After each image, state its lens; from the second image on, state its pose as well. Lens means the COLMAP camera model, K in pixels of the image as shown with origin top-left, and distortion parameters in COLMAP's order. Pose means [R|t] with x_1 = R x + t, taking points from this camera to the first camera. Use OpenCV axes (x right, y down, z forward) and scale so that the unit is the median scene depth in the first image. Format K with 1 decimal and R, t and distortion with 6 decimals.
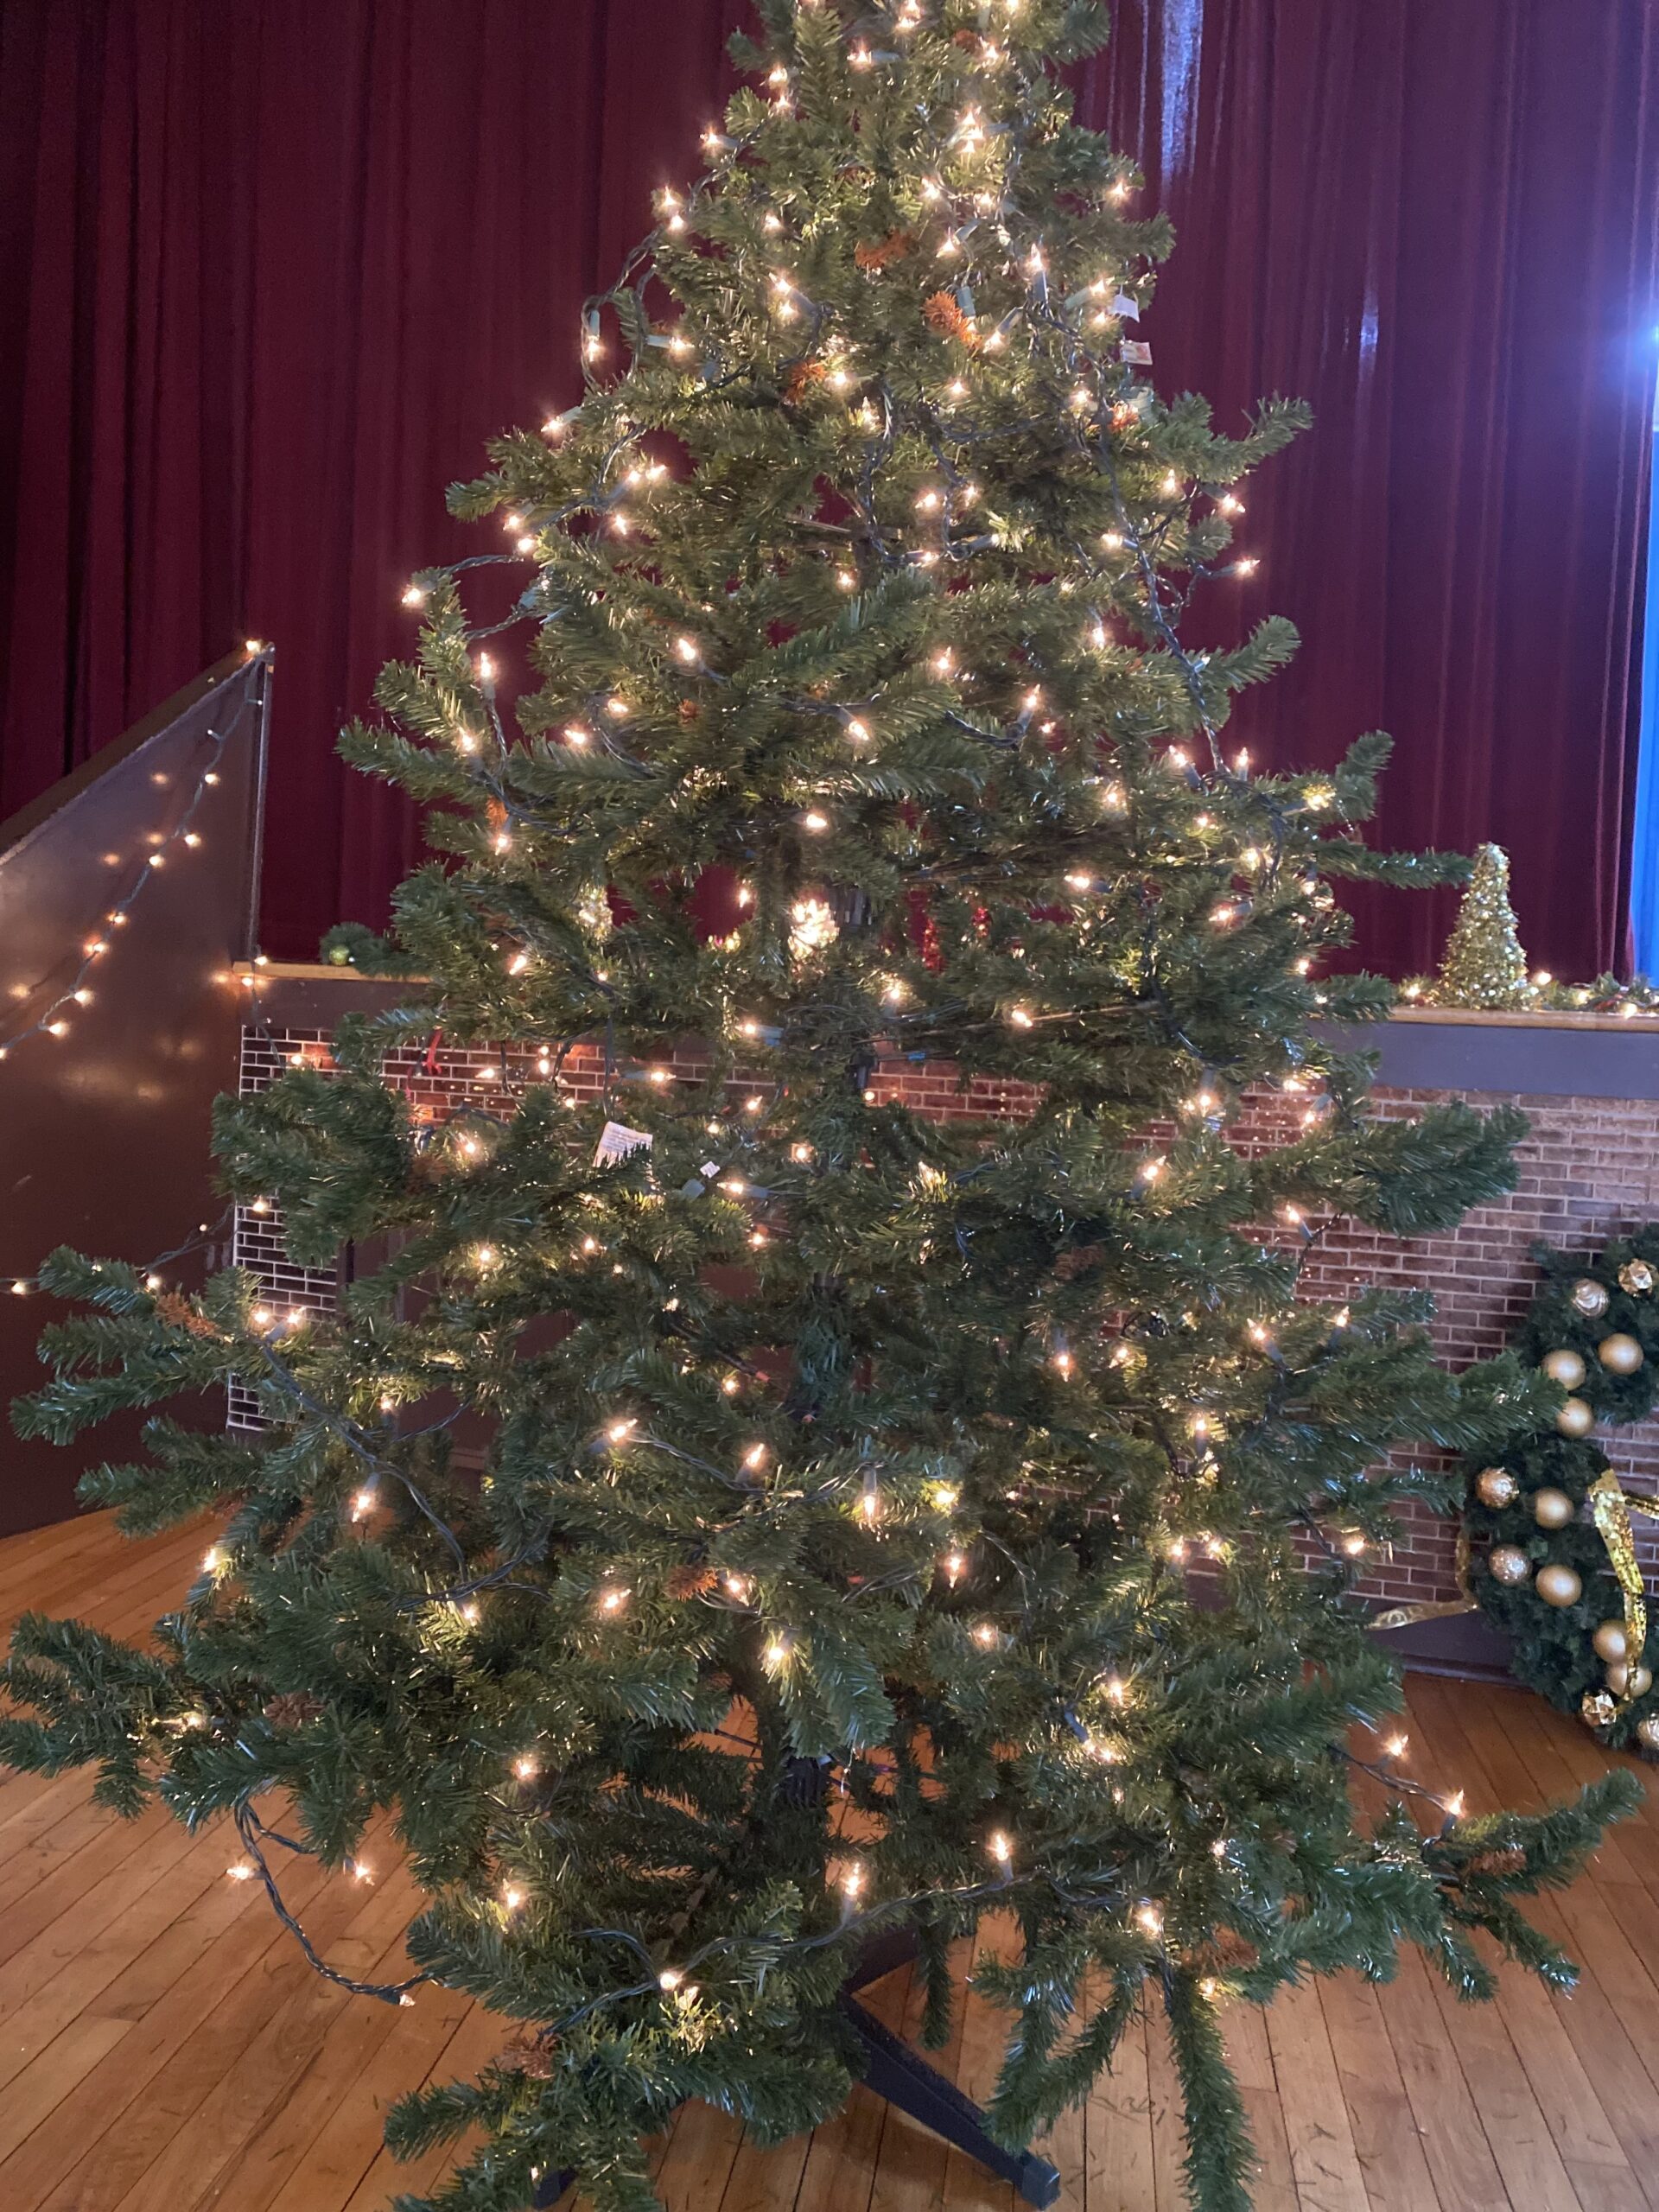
lens RADIAL K [[1691.5, 0, 829.5], [0, 1691.5, 1106.0], [0, 0, 1]] dist [0.001226, 0.000887]
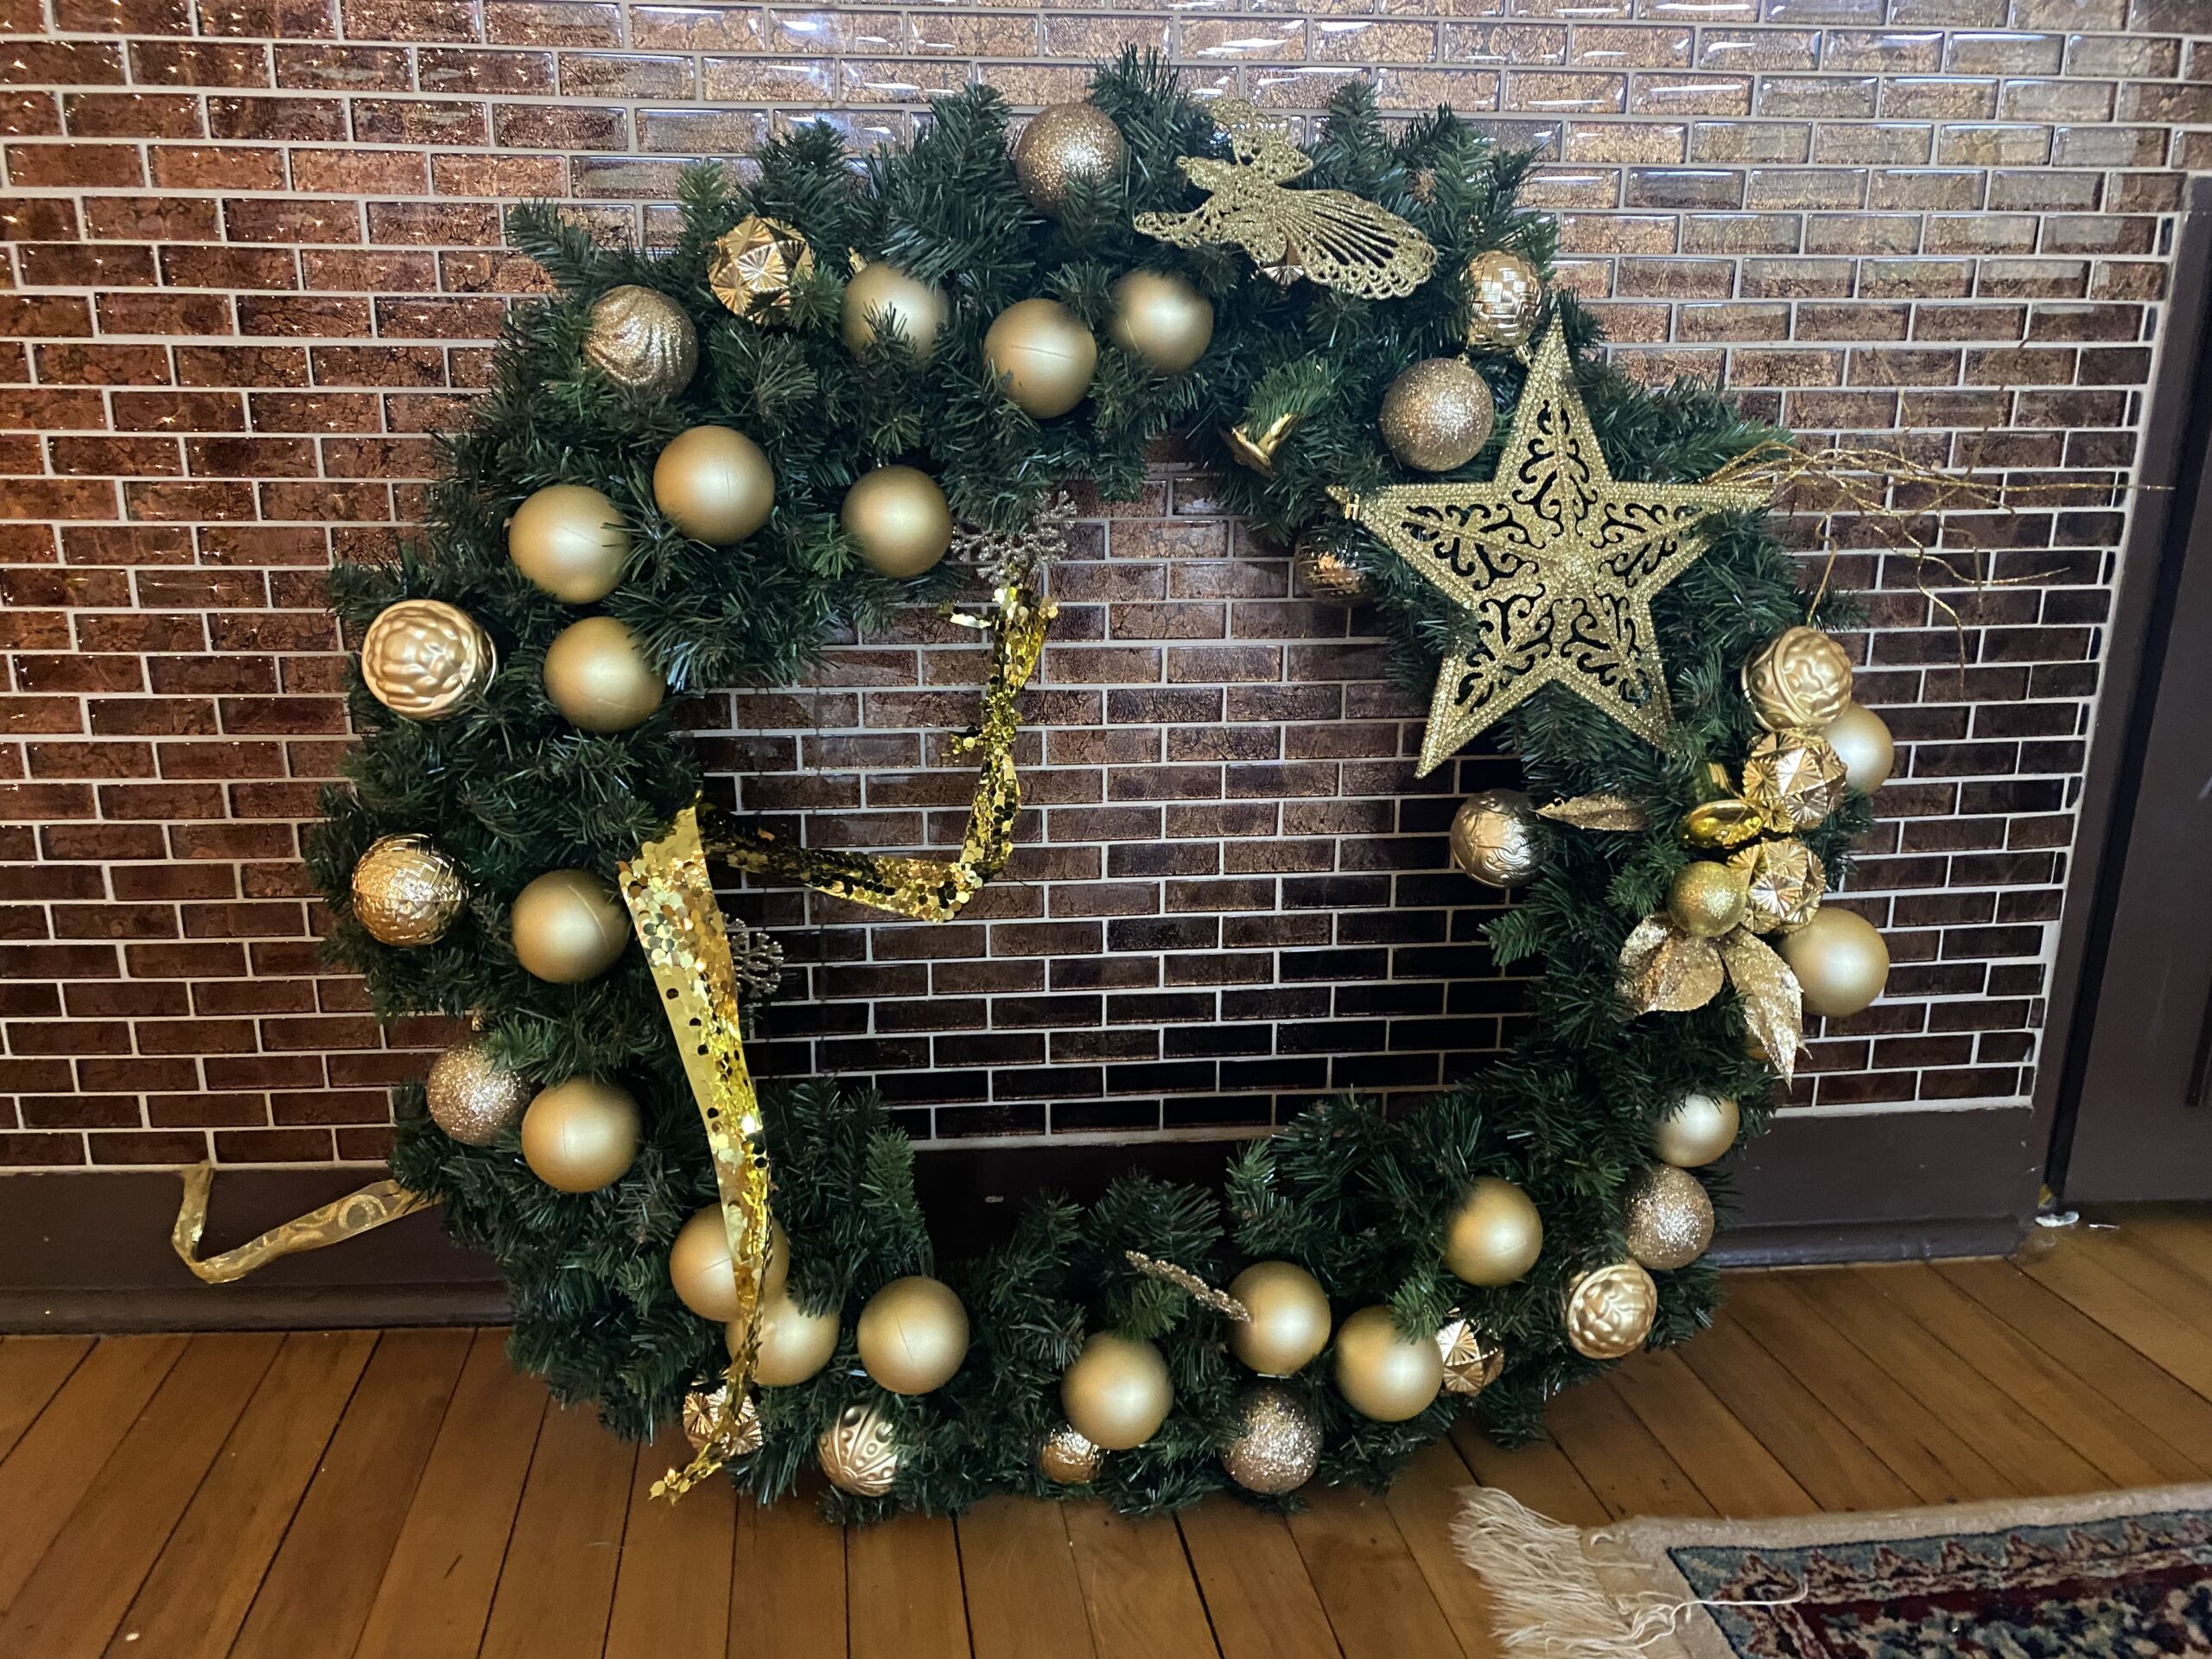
lens RADIAL K [[1691.5, 0, 1106.0], [0, 1691.5, 829.5], [0, 0, 1]] dist [0.001226, 0.000887]
pose [[0.938433, -0.115152, 0.325704, 0.418870], [0.048145, 0.977204, 0.206770, 0.147483], [-0.342089, -0.178359, 0.922585, 0.628166]]
